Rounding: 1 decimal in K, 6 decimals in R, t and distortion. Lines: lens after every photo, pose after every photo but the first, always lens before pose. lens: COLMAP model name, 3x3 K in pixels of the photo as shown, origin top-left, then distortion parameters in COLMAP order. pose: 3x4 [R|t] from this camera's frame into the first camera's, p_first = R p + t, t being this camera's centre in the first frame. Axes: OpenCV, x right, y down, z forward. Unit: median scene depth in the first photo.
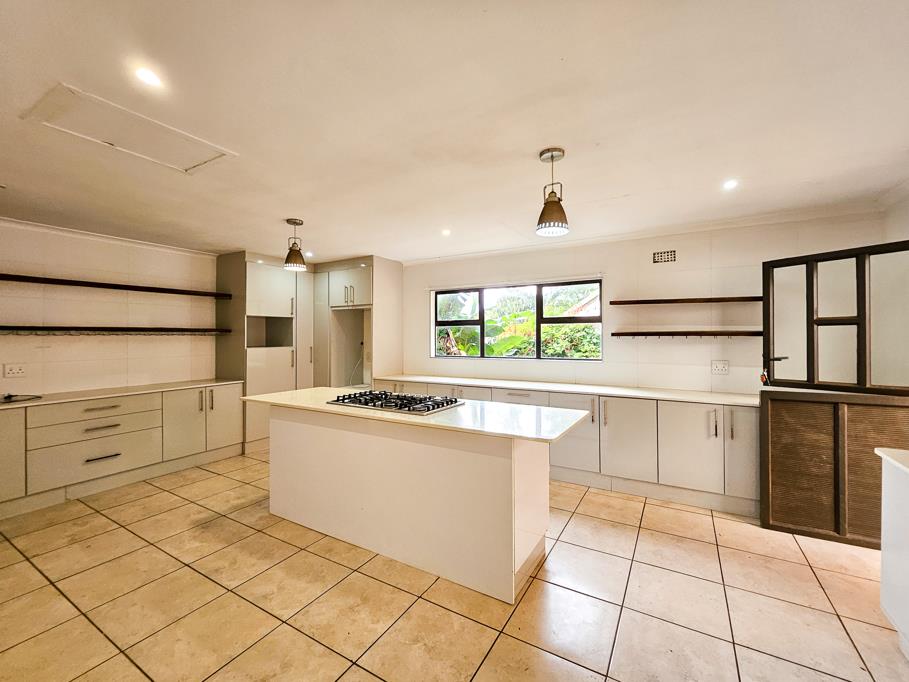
lens RADIAL K [[365.8, 0, 471.2], [0, 365.8, 336.5], [0, 0, 1]] dist [-0.007059, 0.001402]
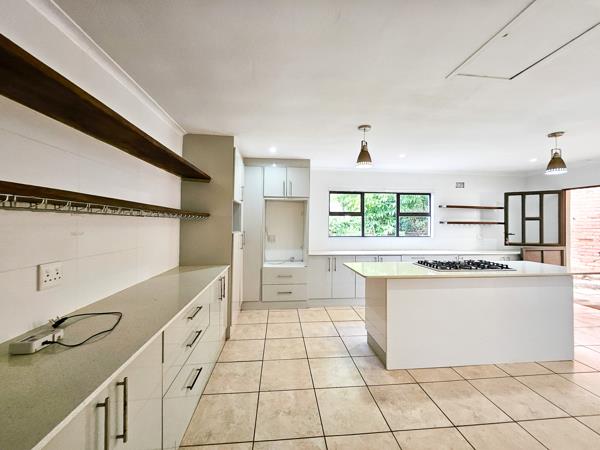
lens RADIAL K [[241.5, 0, 301.9], [0, 241.5, 220.5], [0, 0, 1]] dist [-0.007059, 0.001402]
pose [[0.826559, 0.016264, 0.562615, -1.133578], [-0.008528, 0.999830, -0.016373, 0.010265], [-0.562786, 0.008735, 0.826557, 0.462845]]
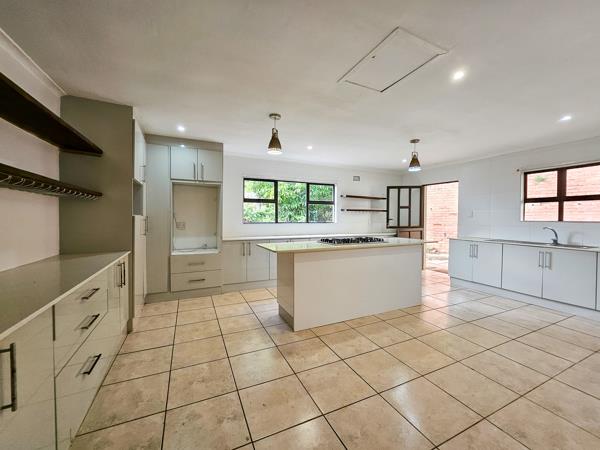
lens RADIAL K [[241.5, 0, 303.4], [0, 241.5, 222.6], [0, 0, 1]] dist [-0.007059, 0.001402]
pose [[0.585041, -0.015218, 0.810861, -1.163253], [-0.005550, 0.999725, 0.022767, 0.046772], [-0.810985, -0.017820, 0.584796, 0.411032]]
